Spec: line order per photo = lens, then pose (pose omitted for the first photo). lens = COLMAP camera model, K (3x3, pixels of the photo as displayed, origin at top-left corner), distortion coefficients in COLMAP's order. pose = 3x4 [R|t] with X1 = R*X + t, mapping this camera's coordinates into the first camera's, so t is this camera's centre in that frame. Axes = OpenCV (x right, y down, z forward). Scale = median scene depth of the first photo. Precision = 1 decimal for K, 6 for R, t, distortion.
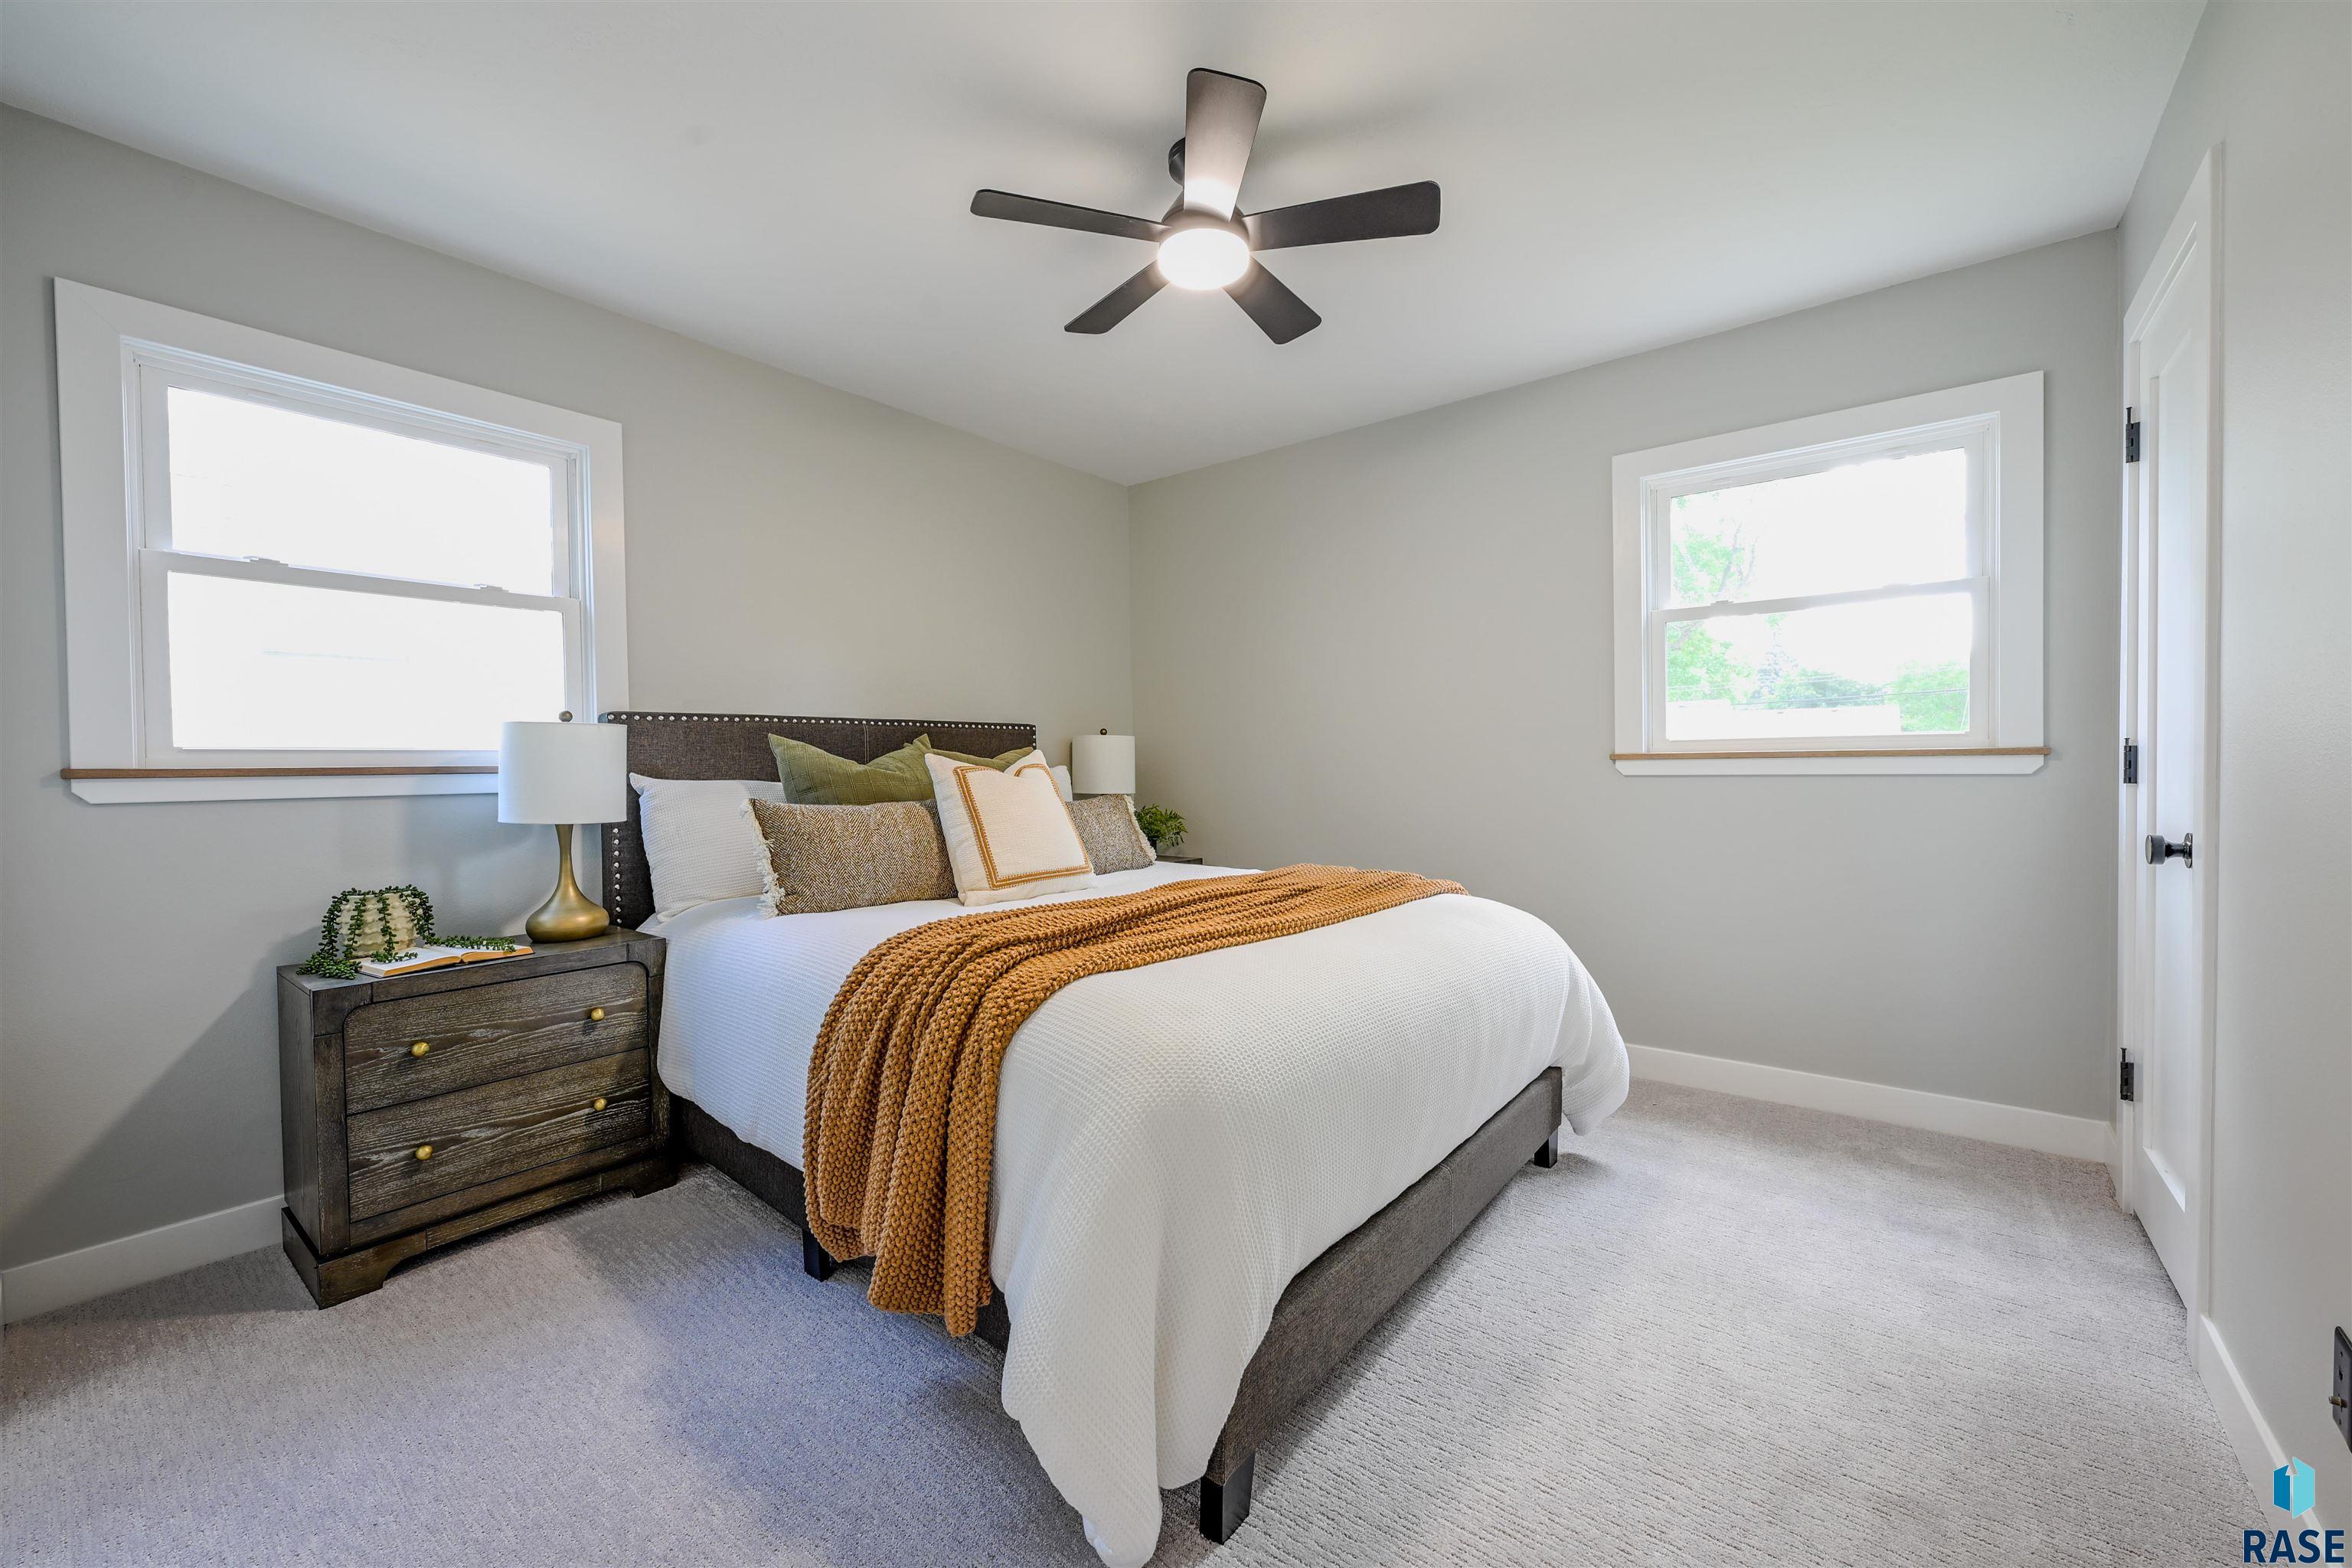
lens RADIAL K [[925.4, 0, 1163.7], [0, 925.4, 784.3], [0, 0, 1]] dist [0.000342, -0.000440]
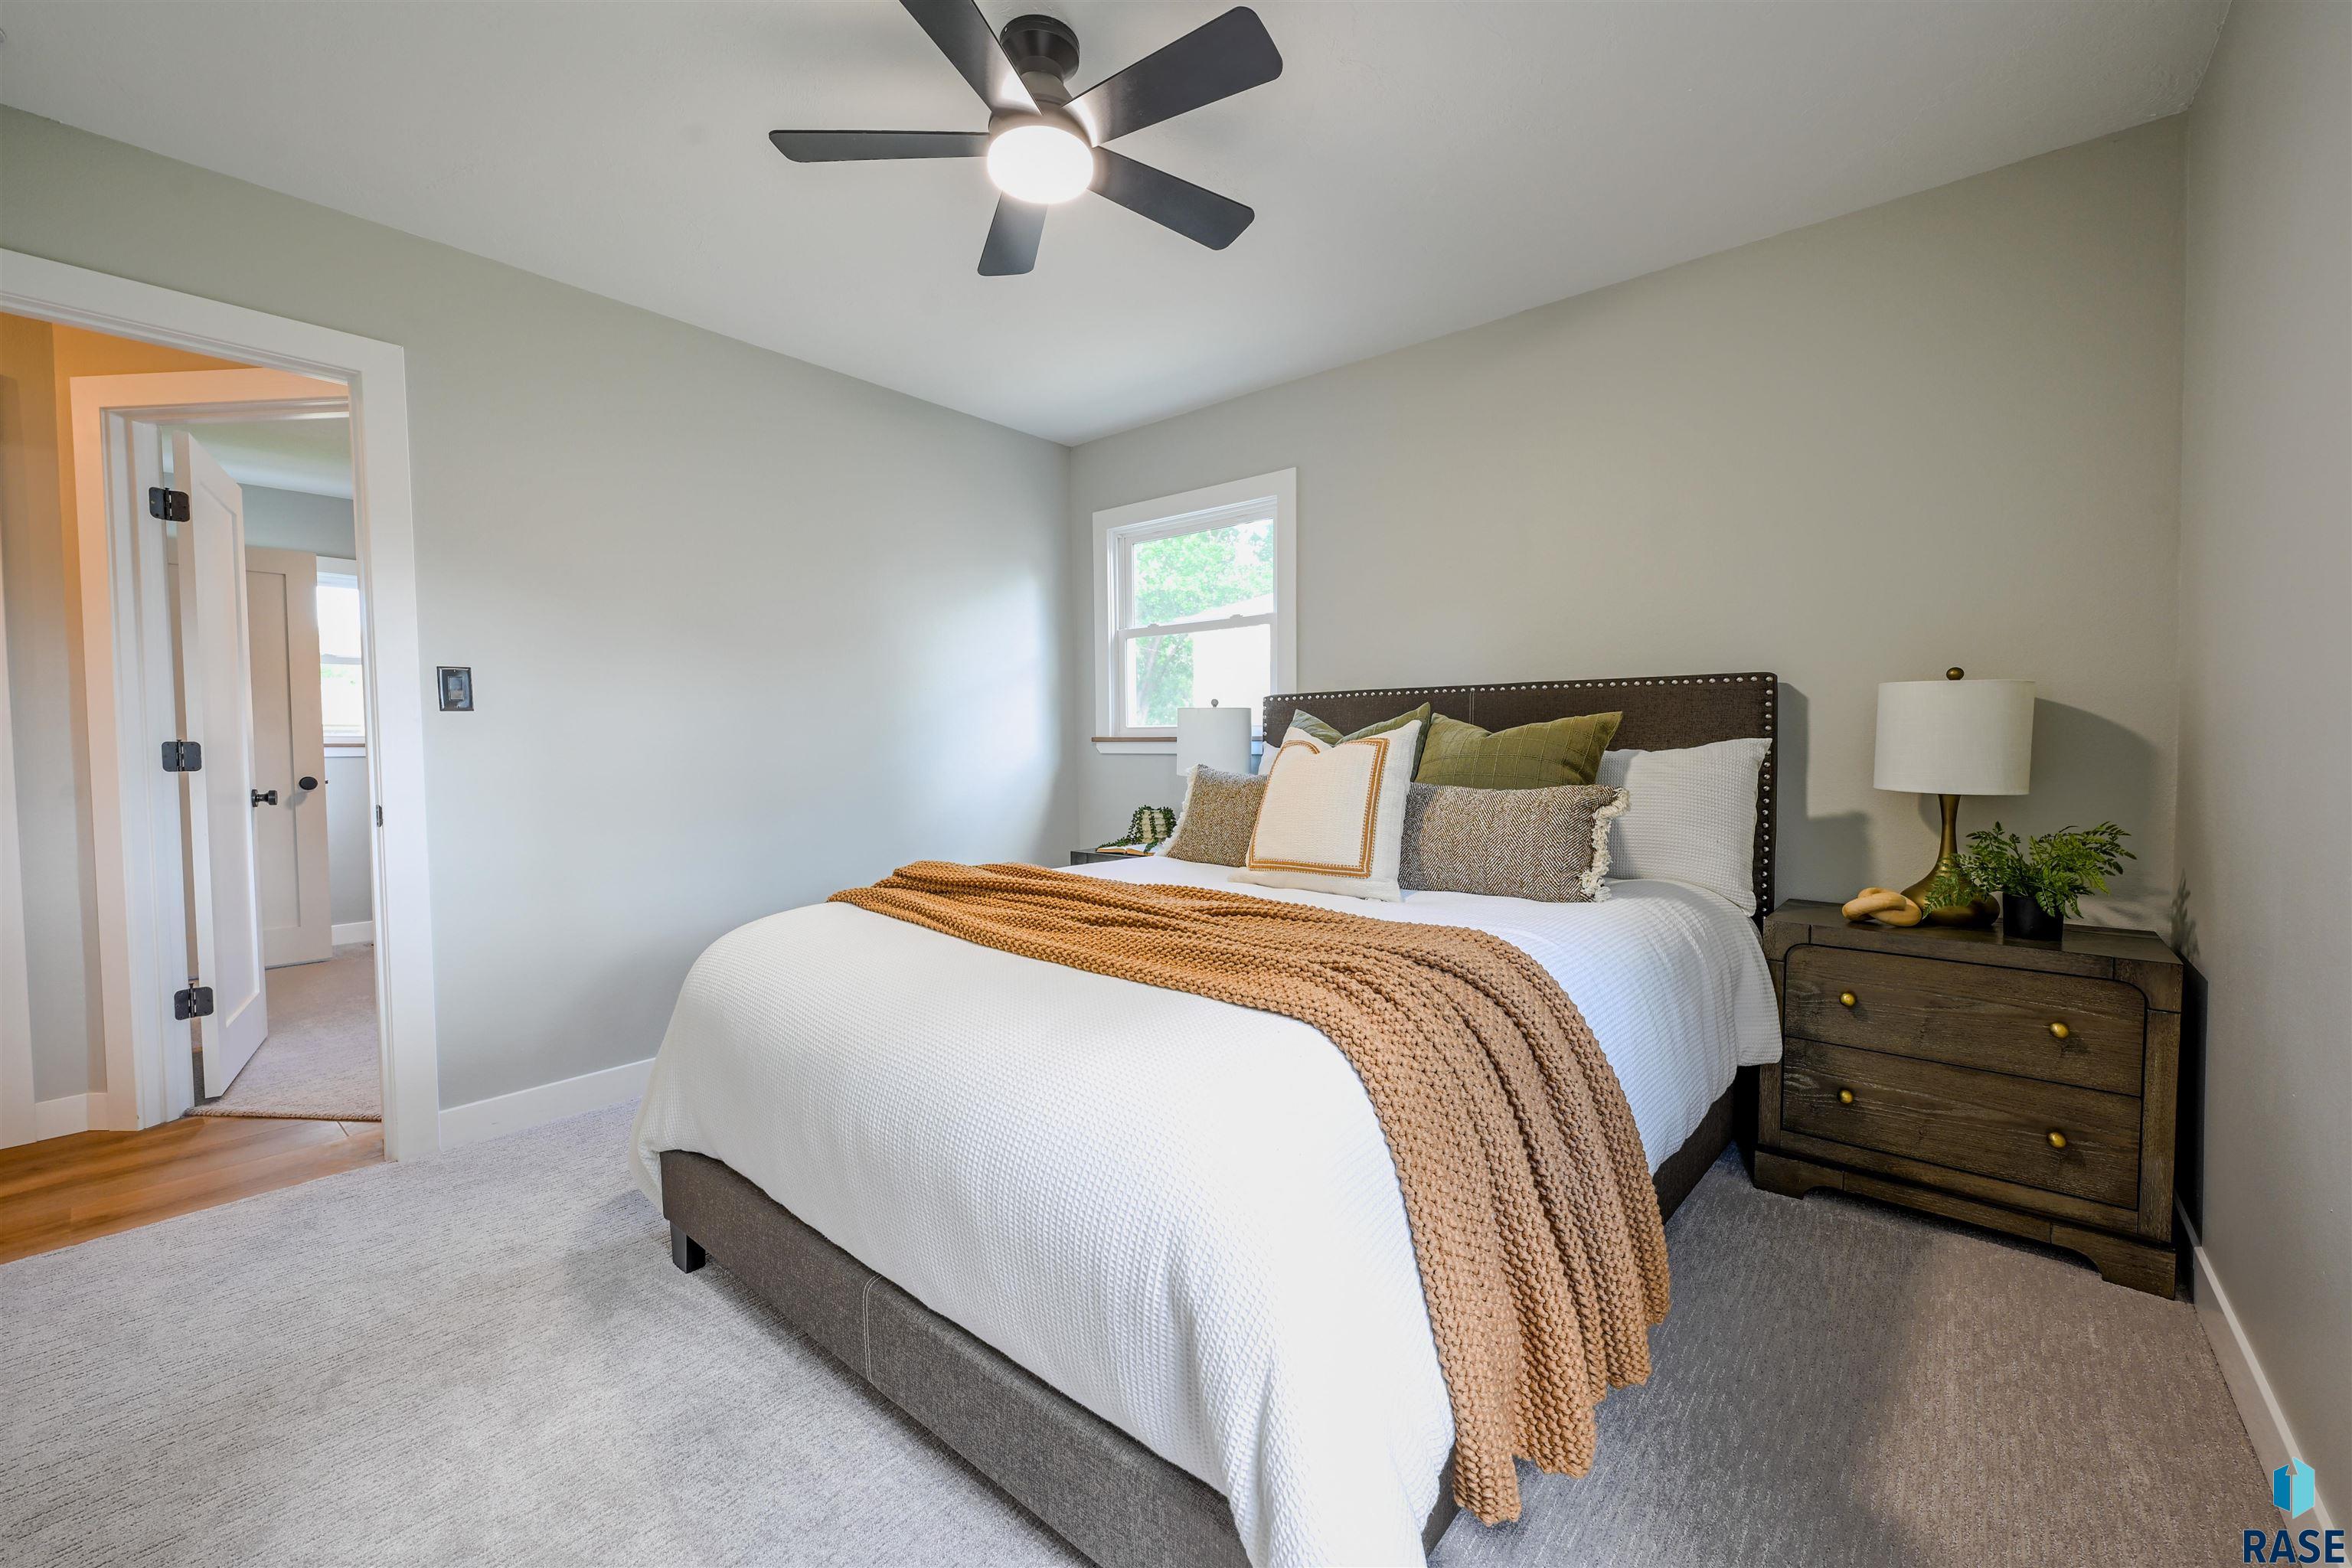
lens RADIAL K [[925.4, 0, 1164.8], [0, 925.4, 782.6], [0, 0, 1]] dist [0.000342, -0.000440]
pose [[-0.012682, 0.058796, -0.998189, 0.829625], [-0.013744, 0.998165, 0.058970, -0.034691], [0.999825, 0.014467, -0.011851, 0.990789]]
